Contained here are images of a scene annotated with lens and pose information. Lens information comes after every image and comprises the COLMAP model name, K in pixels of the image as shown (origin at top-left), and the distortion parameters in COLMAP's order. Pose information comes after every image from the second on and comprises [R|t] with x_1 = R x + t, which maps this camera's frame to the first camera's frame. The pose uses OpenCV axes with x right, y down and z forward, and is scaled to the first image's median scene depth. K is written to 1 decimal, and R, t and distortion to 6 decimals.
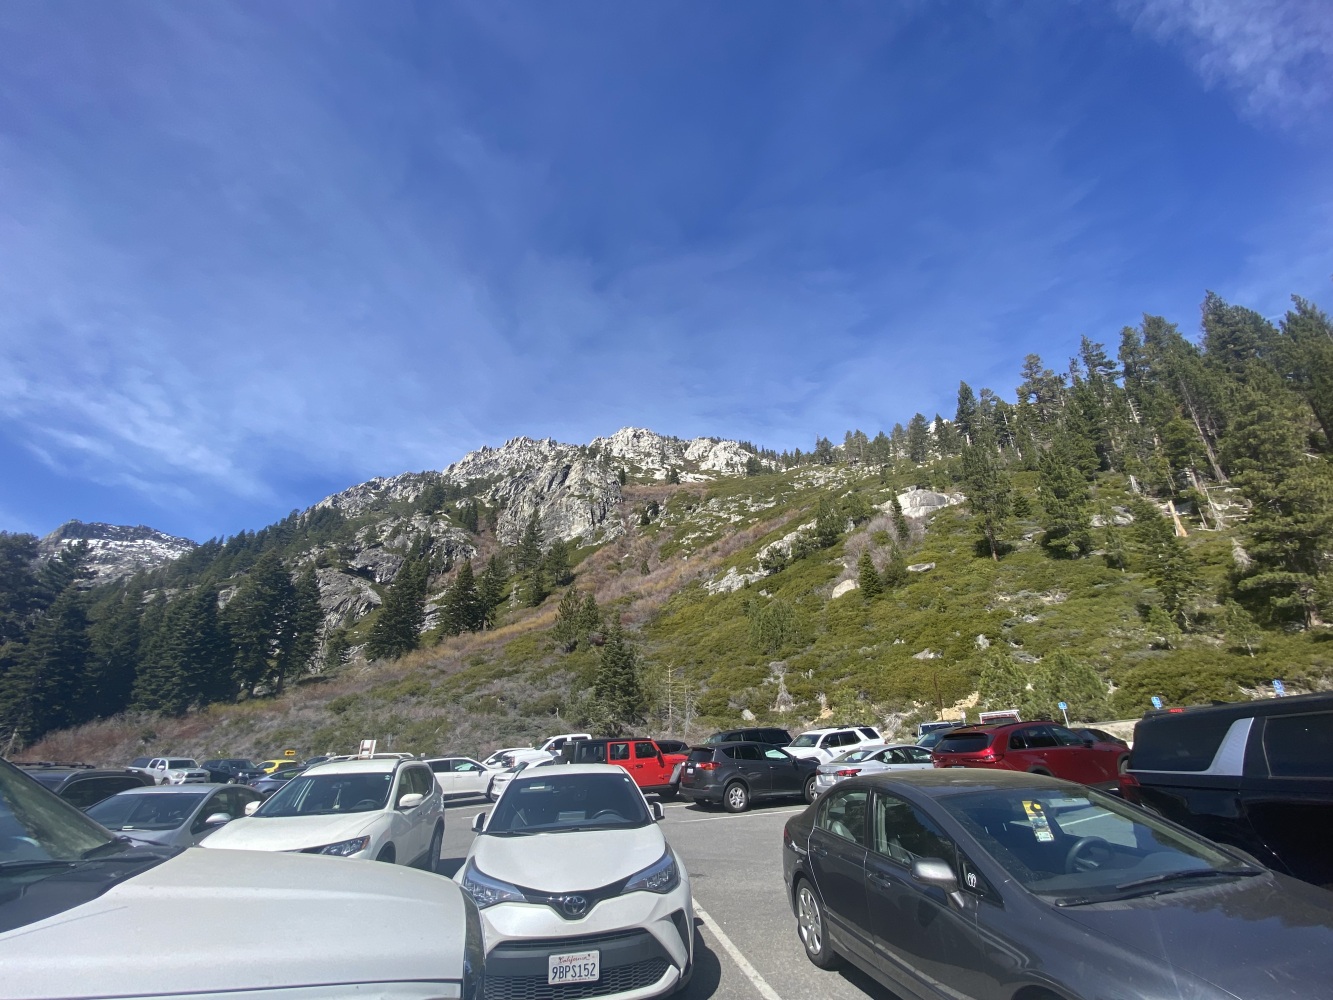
lens RADIAL K [[546.8, 0, 666.5], [0, 546.8, 500.0], [0, 0, 1]] dist [0.013998, -0.018409]
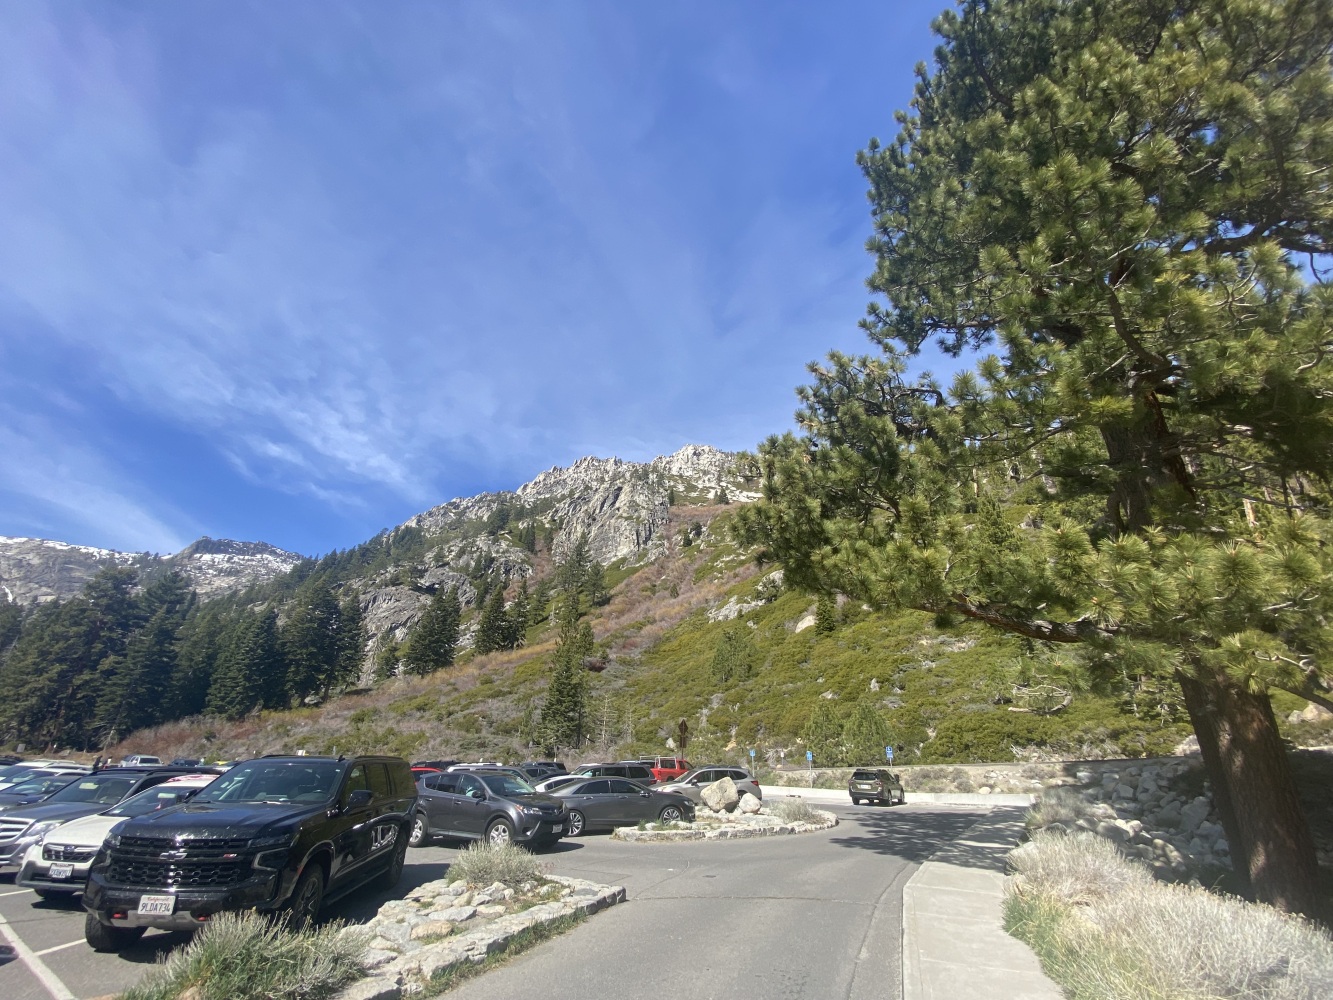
lens RADIAL K [[546.8, 0, 666.5], [0, 546.8, 500.0], [0, 0, 1]] dist [0.013998, -0.018409]
pose [[0.990885, -0.010369, -0.134311, 0.130296], [0.007015, 0.999652, -0.025421, -0.032912], [0.134527, 0.024247, 0.990613, -0.052880]]
